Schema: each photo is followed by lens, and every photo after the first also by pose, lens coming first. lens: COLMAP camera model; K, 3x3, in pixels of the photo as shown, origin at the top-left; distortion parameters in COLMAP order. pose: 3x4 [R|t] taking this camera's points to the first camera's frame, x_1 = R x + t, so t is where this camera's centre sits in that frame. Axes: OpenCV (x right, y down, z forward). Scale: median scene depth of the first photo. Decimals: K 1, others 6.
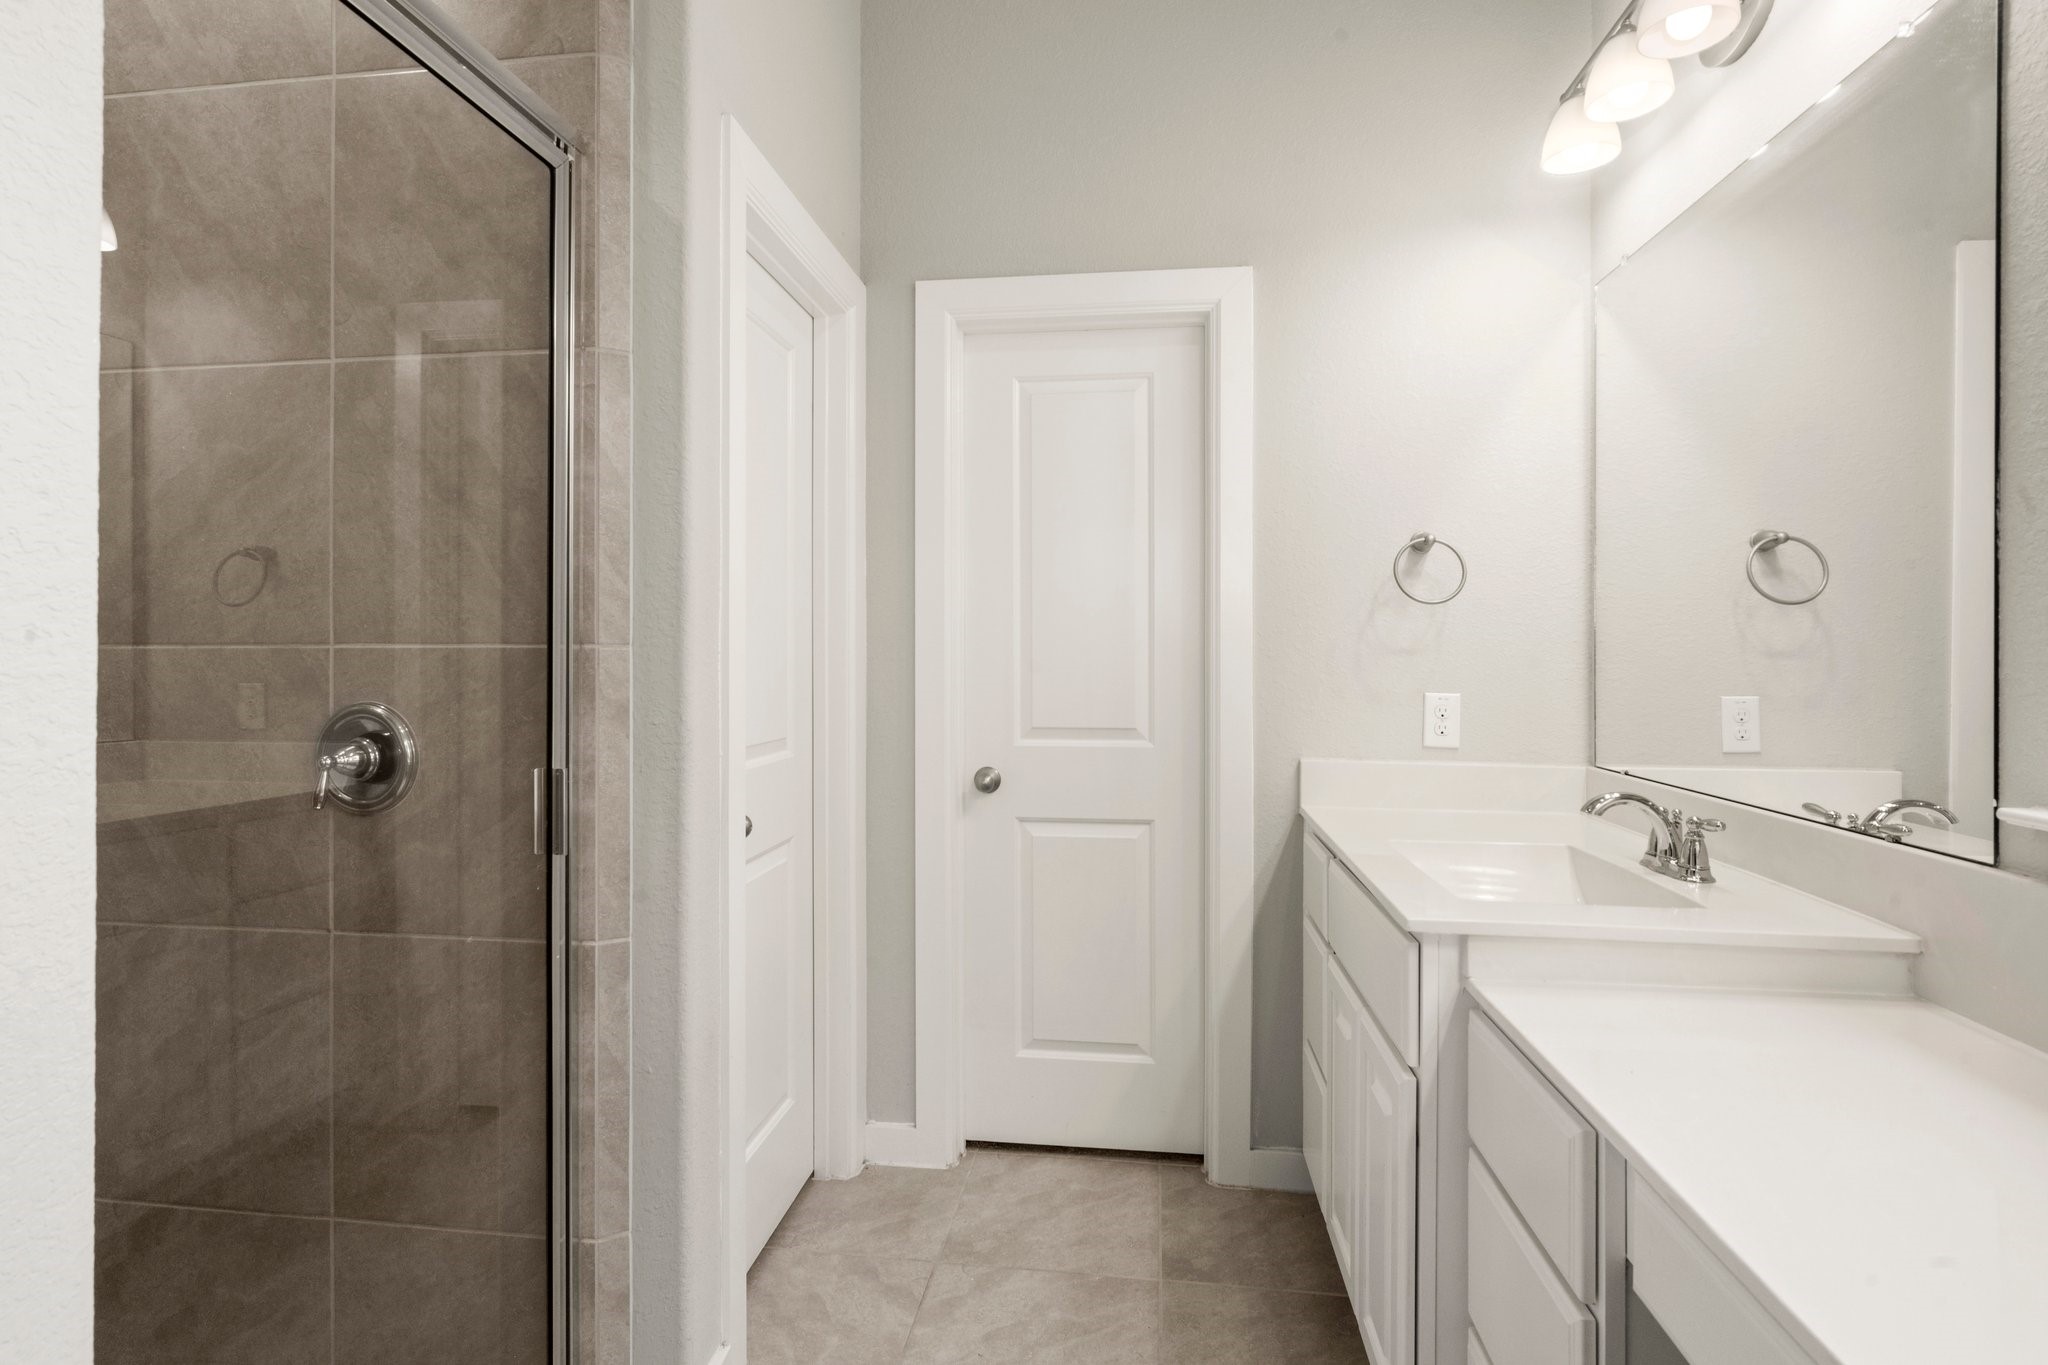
lens RADIAL K [[1029.1, 0, 1013.2], [0, 1029.1, 645.5], [0, 0, 1]] dist [-0.002727, 0.001158]
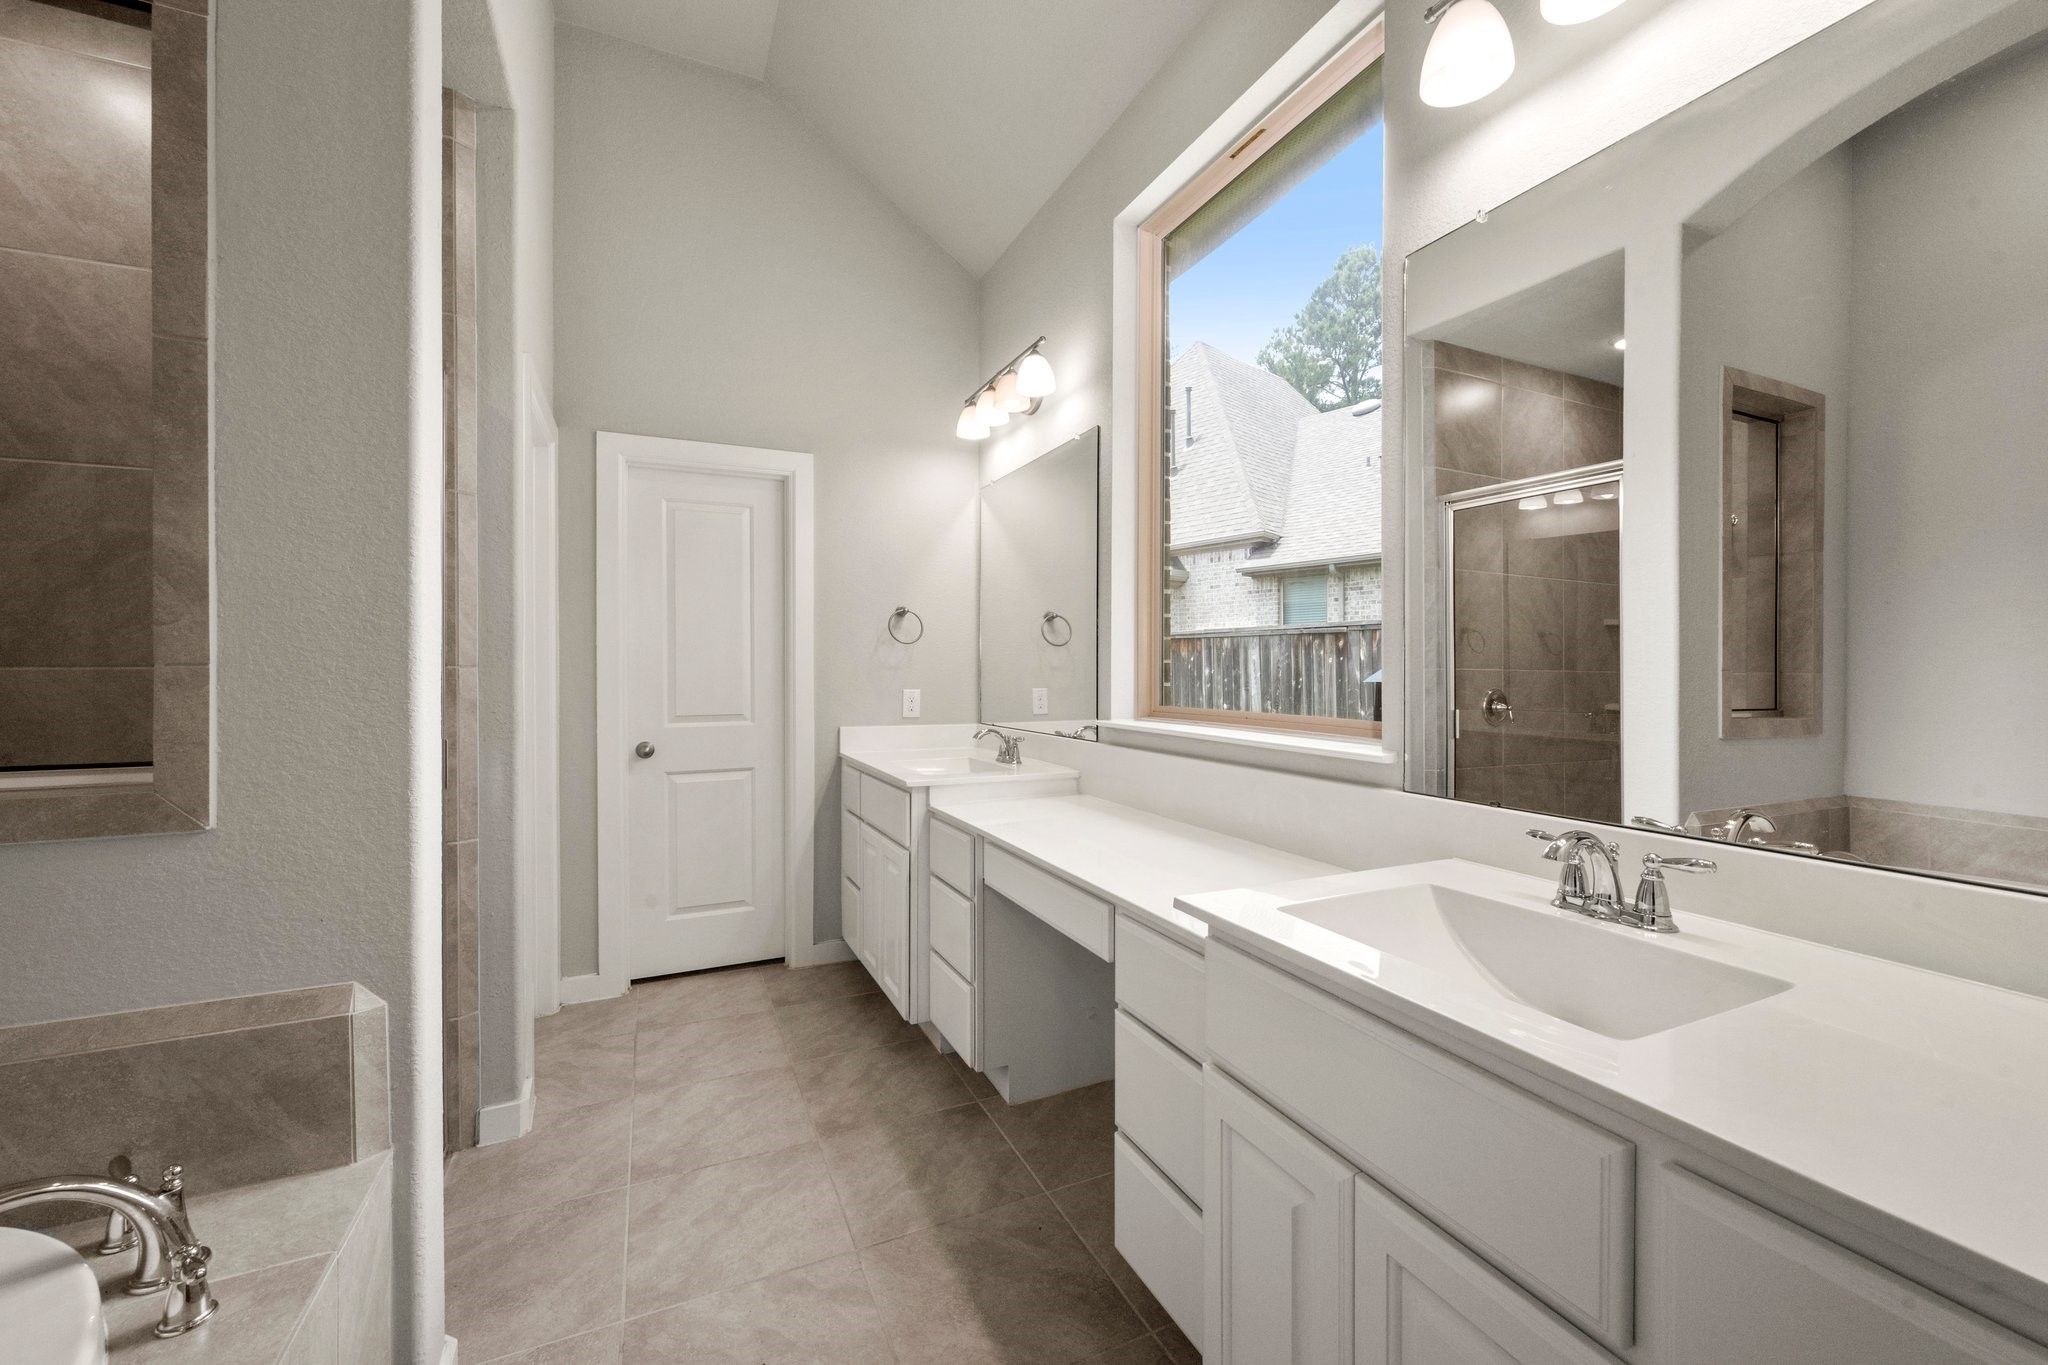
lens RADIAL K [[812.3, 0, 1027.7], [0, 812.3, 670.7], [0, 0, 1]] dist [-0.000929, 0.000526]
pose [[0.847267, -0.005890, 0.531135, -0.305971], [0.001040, 0.999955, 0.009430, -0.004498], [-0.531167, -0.007438, 0.847235, -0.602334]]
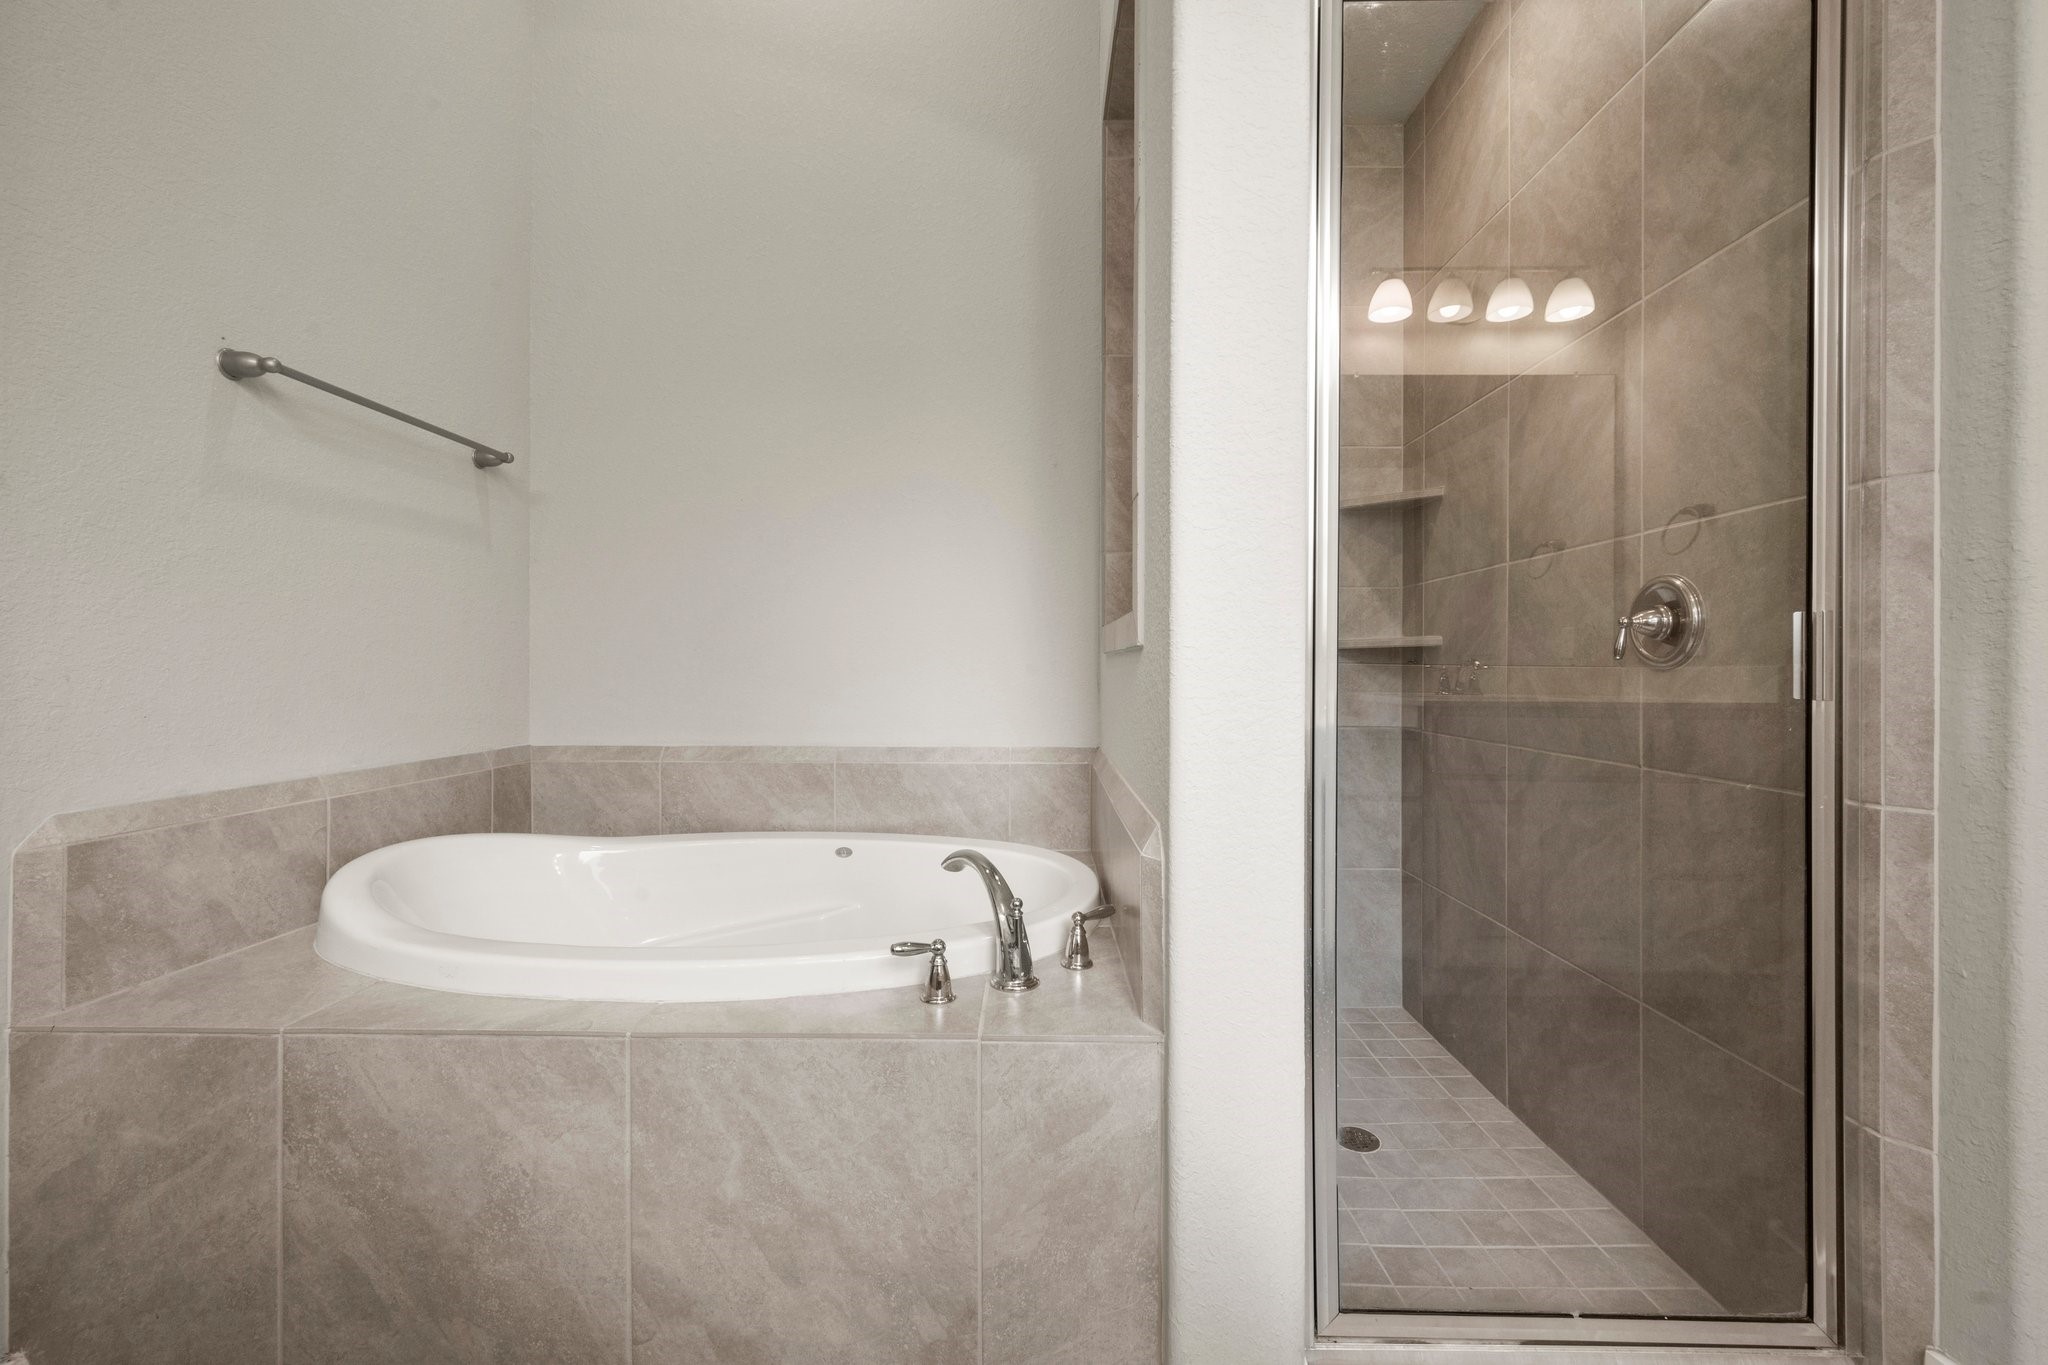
lens RADIAL K [[812.3, 0, 1025.4], [0, 812.3, 665.1], [0, 0, 1]] dist [-0.000929, 0.000526]
pose [[0.120167, -0.001870, -0.992752, 0.205983], [-0.002487, 0.999995, -0.002185, 0.160500], [0.992751, 0.002731, 0.120161, 0.156942]]
